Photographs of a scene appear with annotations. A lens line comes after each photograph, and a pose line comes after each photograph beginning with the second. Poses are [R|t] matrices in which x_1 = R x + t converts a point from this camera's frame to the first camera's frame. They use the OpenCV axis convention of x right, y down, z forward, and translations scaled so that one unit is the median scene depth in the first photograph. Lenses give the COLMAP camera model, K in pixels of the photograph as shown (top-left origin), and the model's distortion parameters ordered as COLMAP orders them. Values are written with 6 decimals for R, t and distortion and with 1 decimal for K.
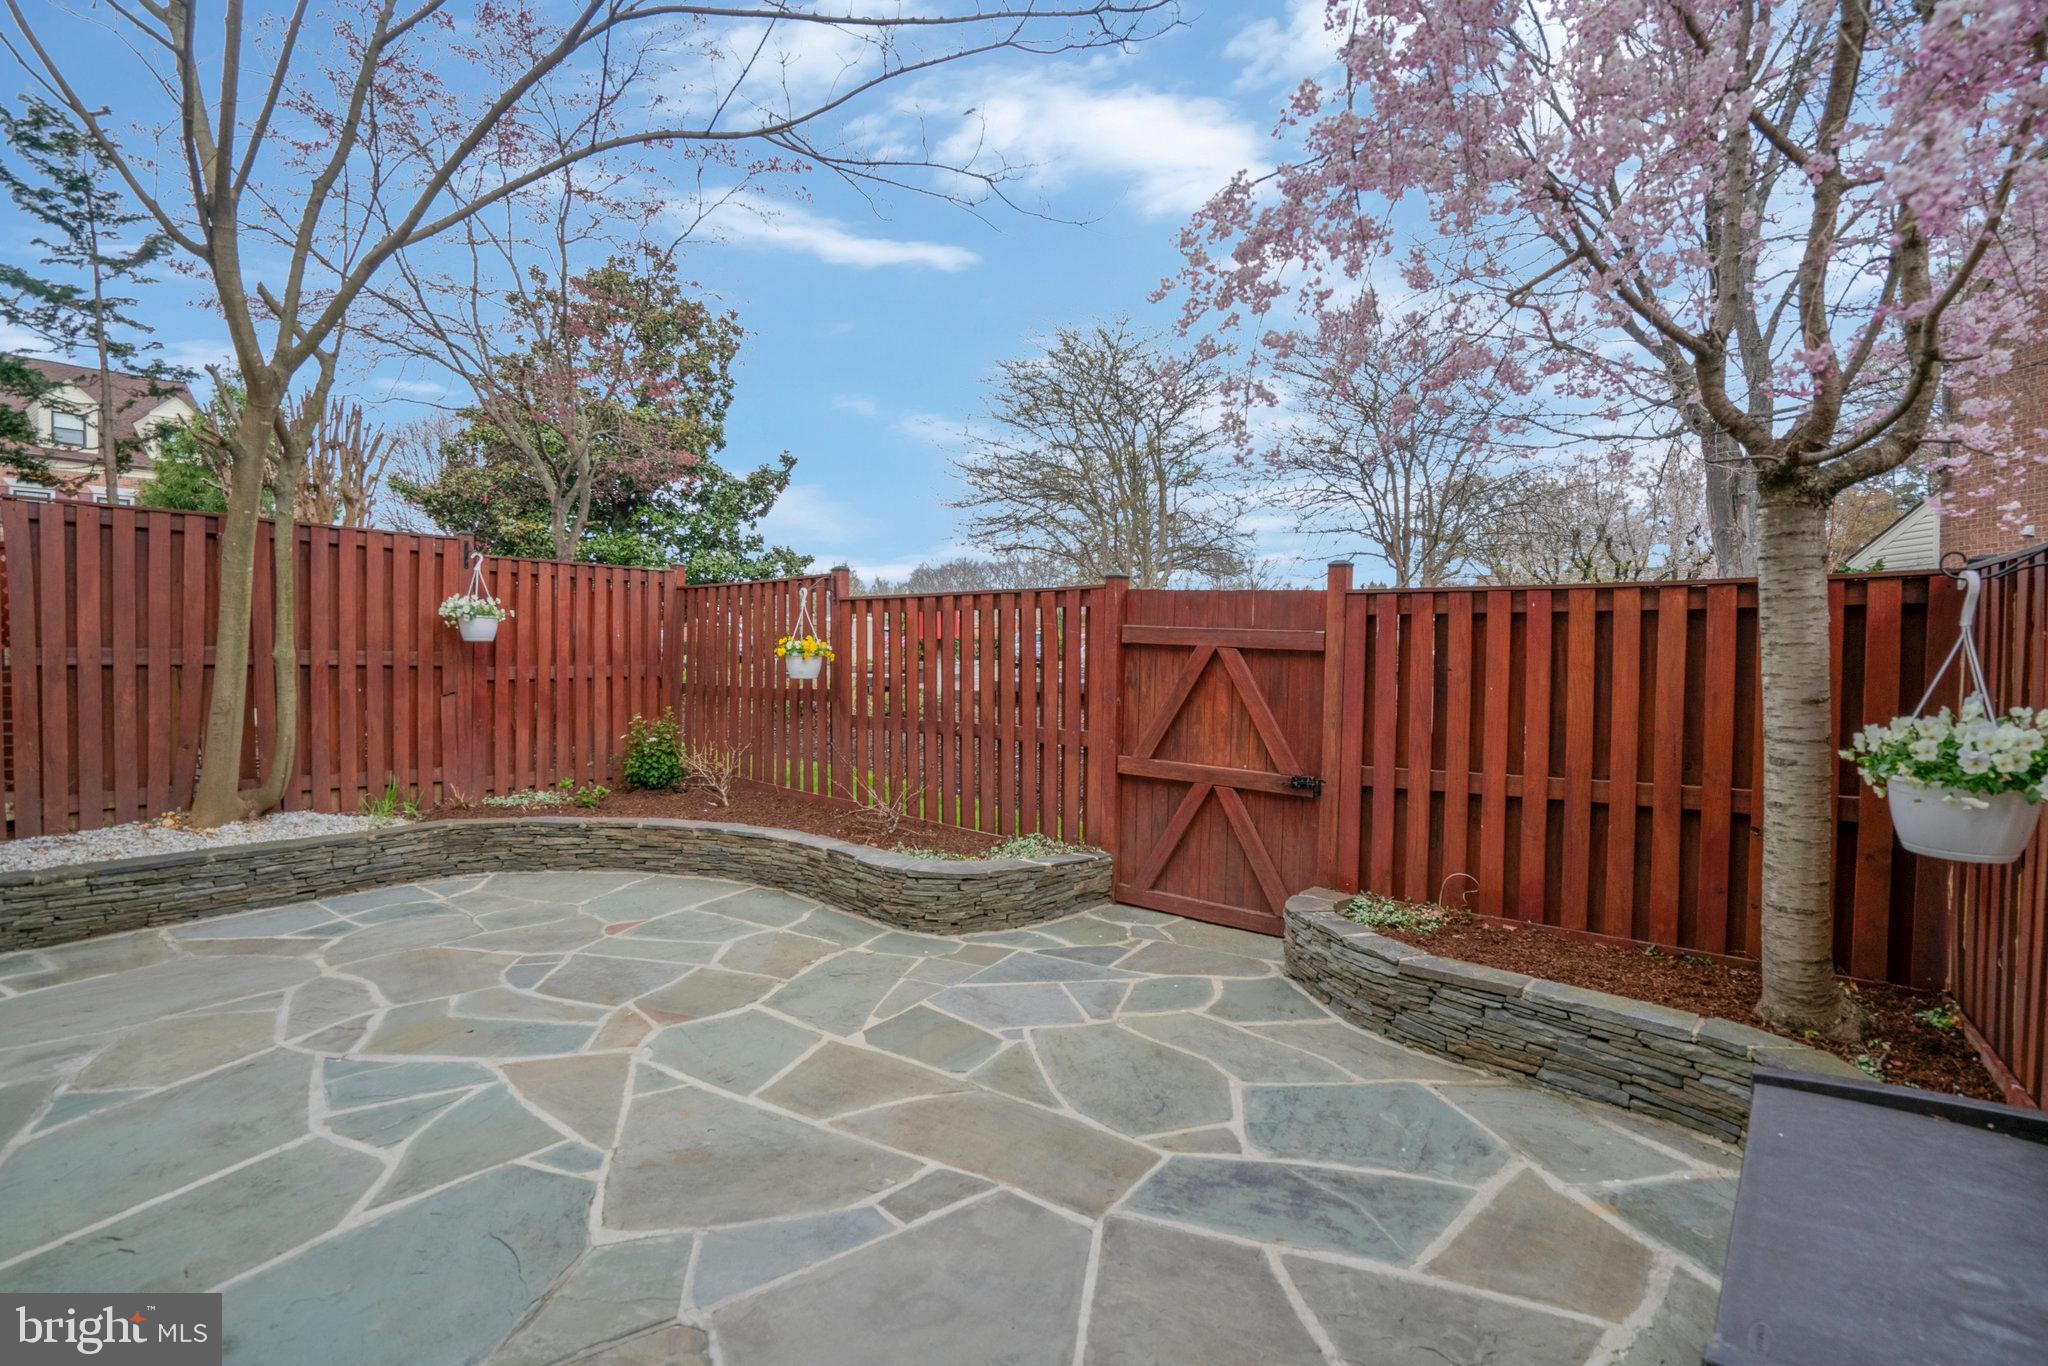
lens RADIAL K [[941.2, 0, 1024.0], [0, 941.2, 683.0], [0, 0, 1]] dist [-0.033341, 0.000777]
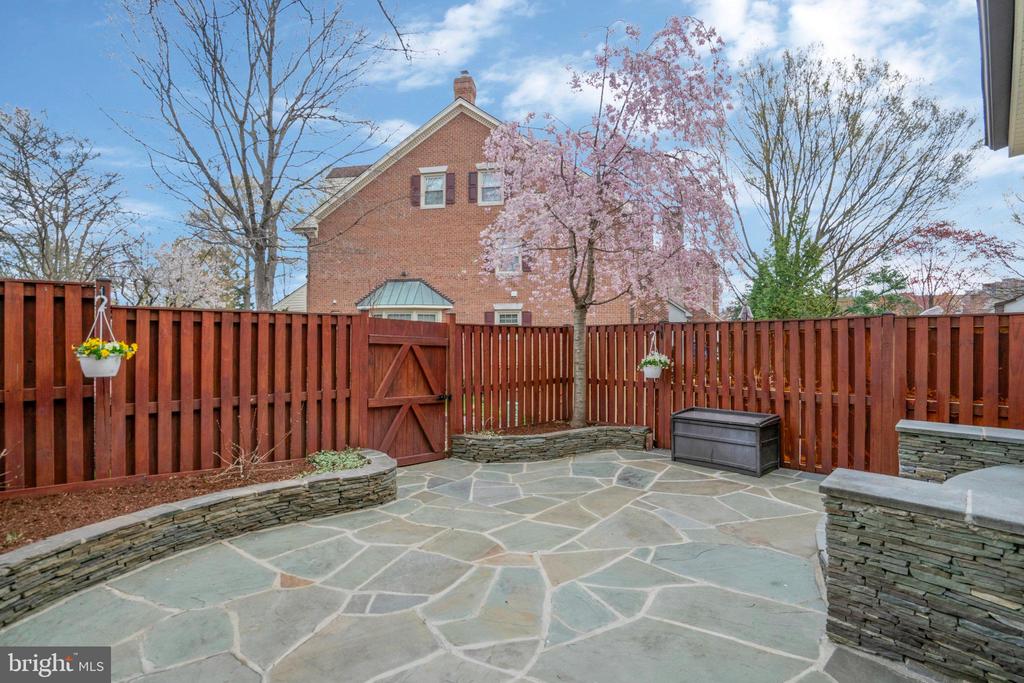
lens RADIAL K [[470.6, 0, 512.0], [0, 470.6, 341.5], [0, 0, 1]] dist [-0.033341, 0.000777]
pose [[0.161403, -0.004273, 0.986879, -0.976940], [0.036111, 0.999347, -0.001579, -0.038404], [-0.986228, 0.035892, 0.161452, 0.612710]]
